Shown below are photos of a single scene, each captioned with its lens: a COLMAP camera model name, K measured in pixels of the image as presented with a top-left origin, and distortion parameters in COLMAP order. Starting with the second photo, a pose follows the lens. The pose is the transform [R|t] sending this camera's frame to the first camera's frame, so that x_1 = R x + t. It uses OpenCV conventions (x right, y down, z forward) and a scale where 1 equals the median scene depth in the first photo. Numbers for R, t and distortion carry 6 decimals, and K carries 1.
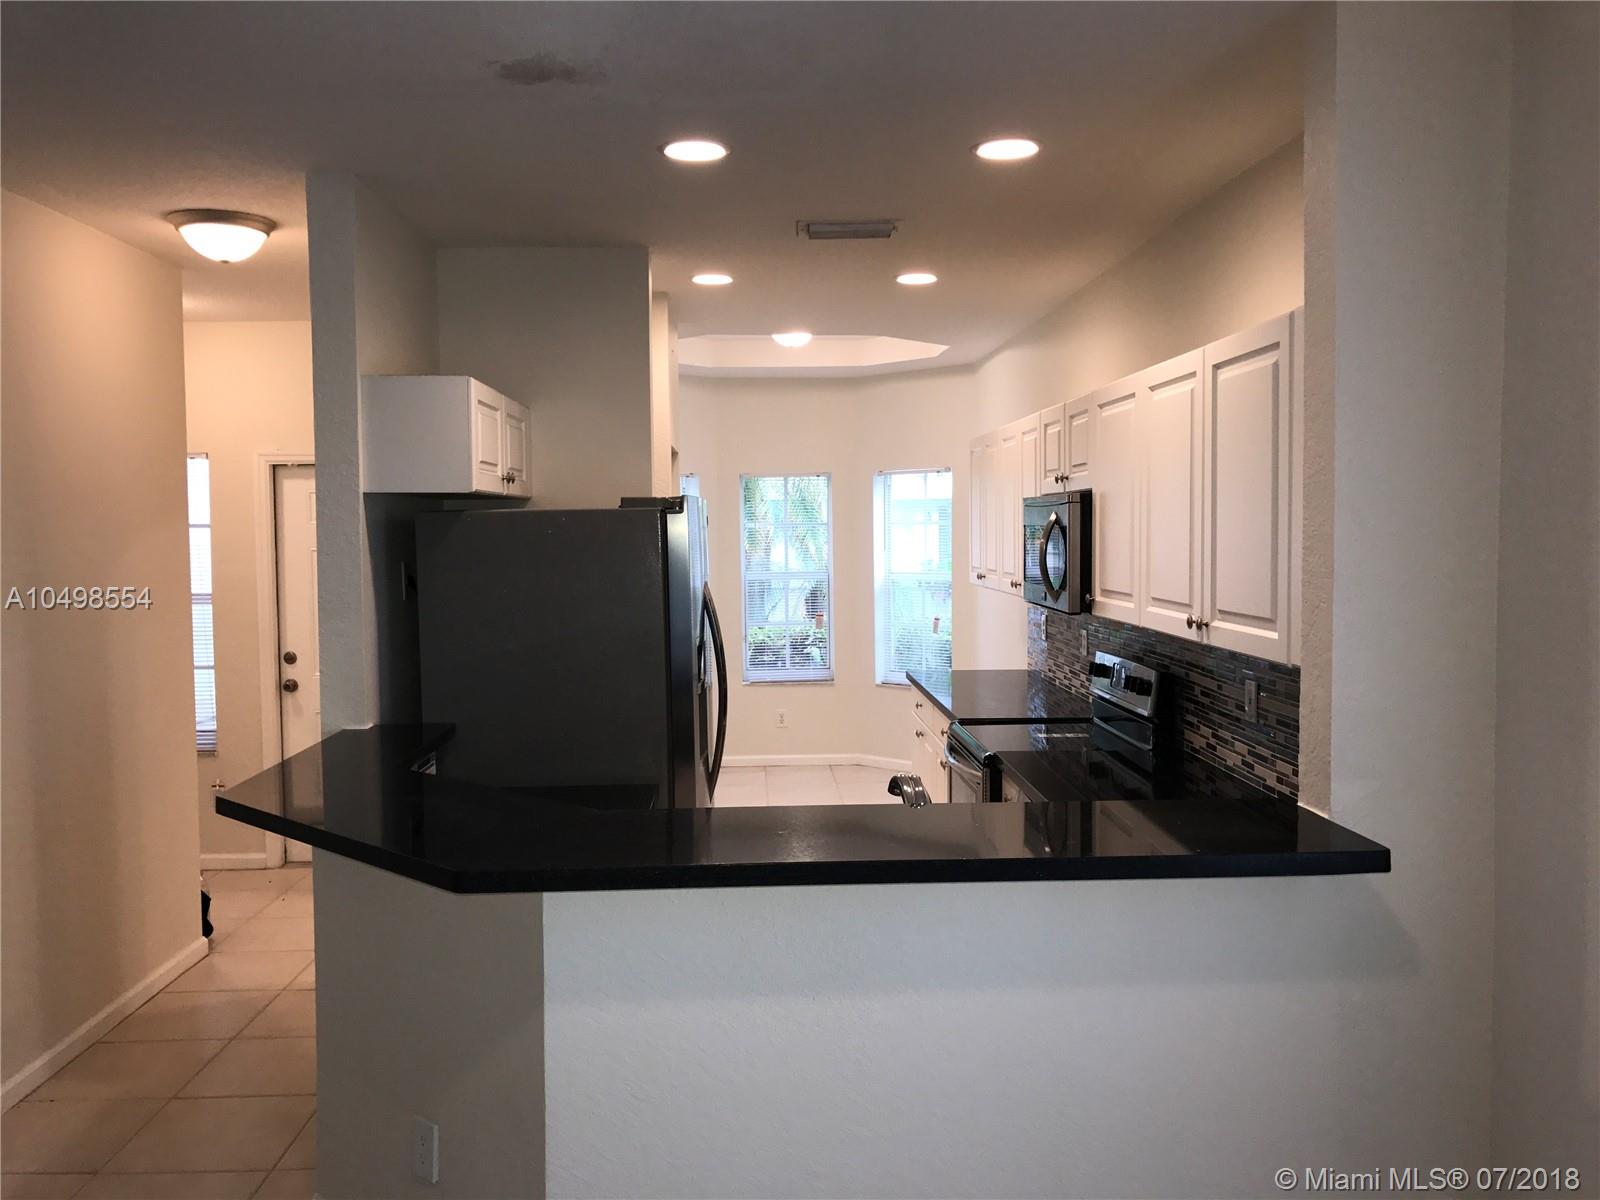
lens RADIAL K [[1312.1, 0, 792.5], [0, 1312.1, 601.3], [0, 0, 1]] dist [0.026687, -0.018689]
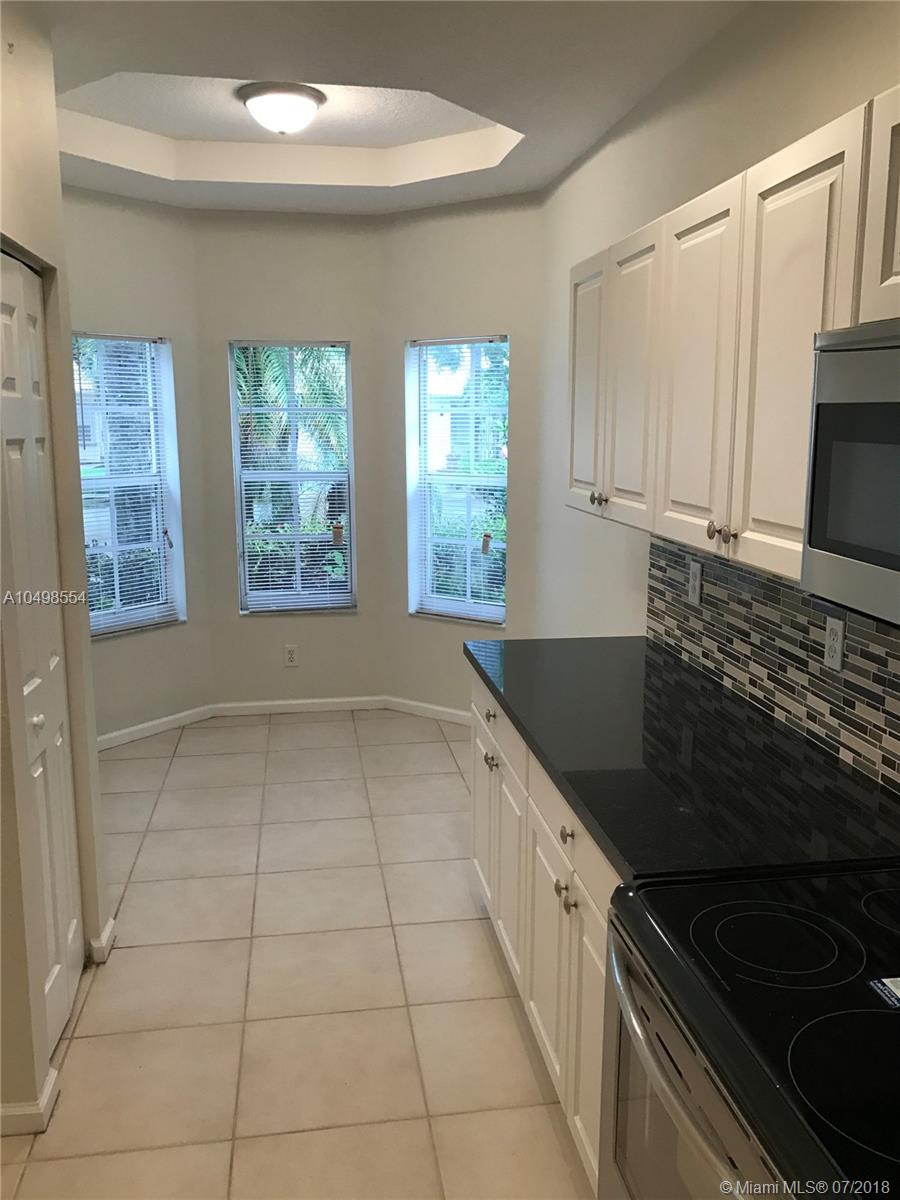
lens RADIAL K [[984.1, 0, 445.5], [0, 984.1, 593.8], [0, 0, 1]] dist [0.026687, -0.018689]
pose [[0.993069, -0.006665, 0.117341, 0.014881], [-0.007452, 0.992811, 0.119461, -0.020897], [-0.117294, -0.119507, 0.985880, 0.394051]]
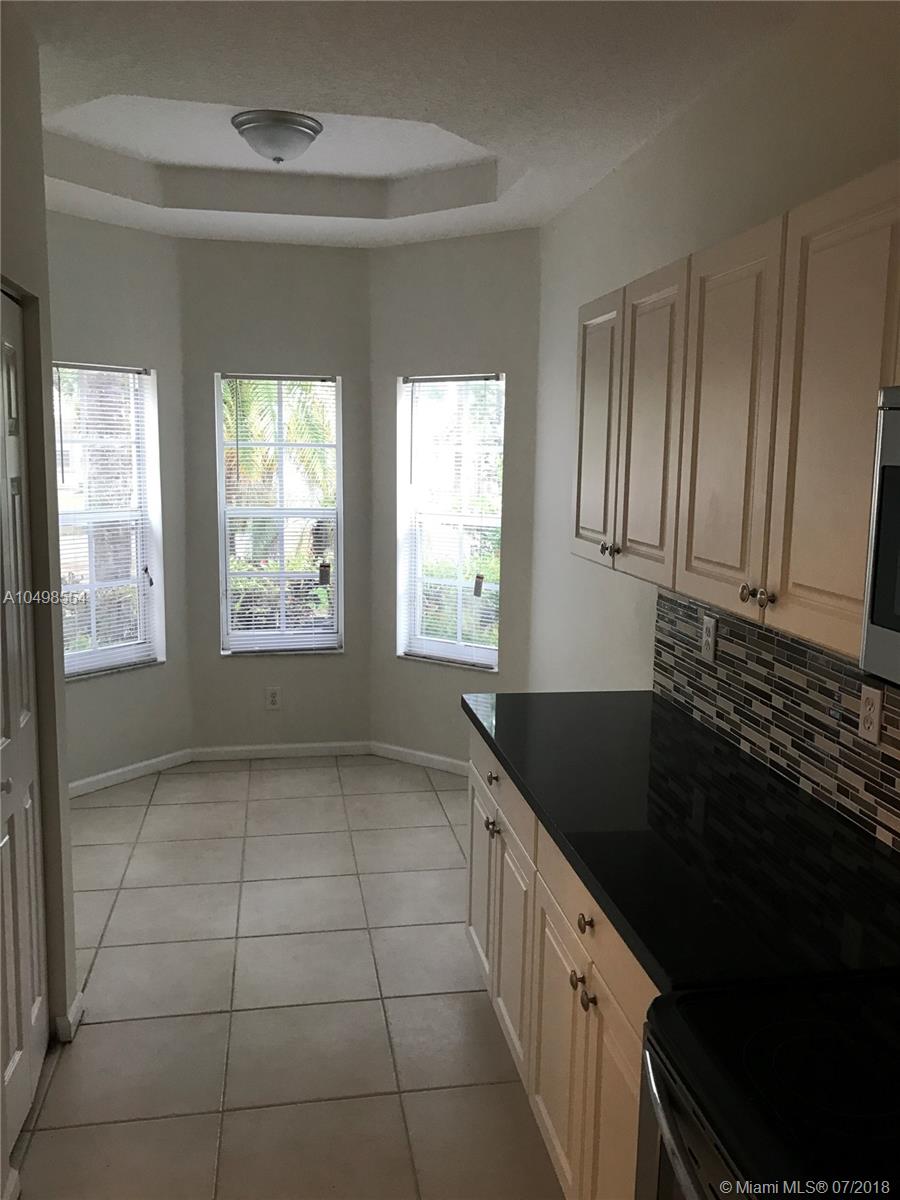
lens RADIAL K [[984.1, 0, 445.9], [0, 984.1, 592.7], [0, 0, 1]] dist [0.026687, -0.018689]
pose [[0.990146, 0.009797, 0.139692, 0.010106], [-0.022194, 0.995920, 0.087470, -0.025725], [-0.138265, -0.089708, 0.986324, 0.413506]]
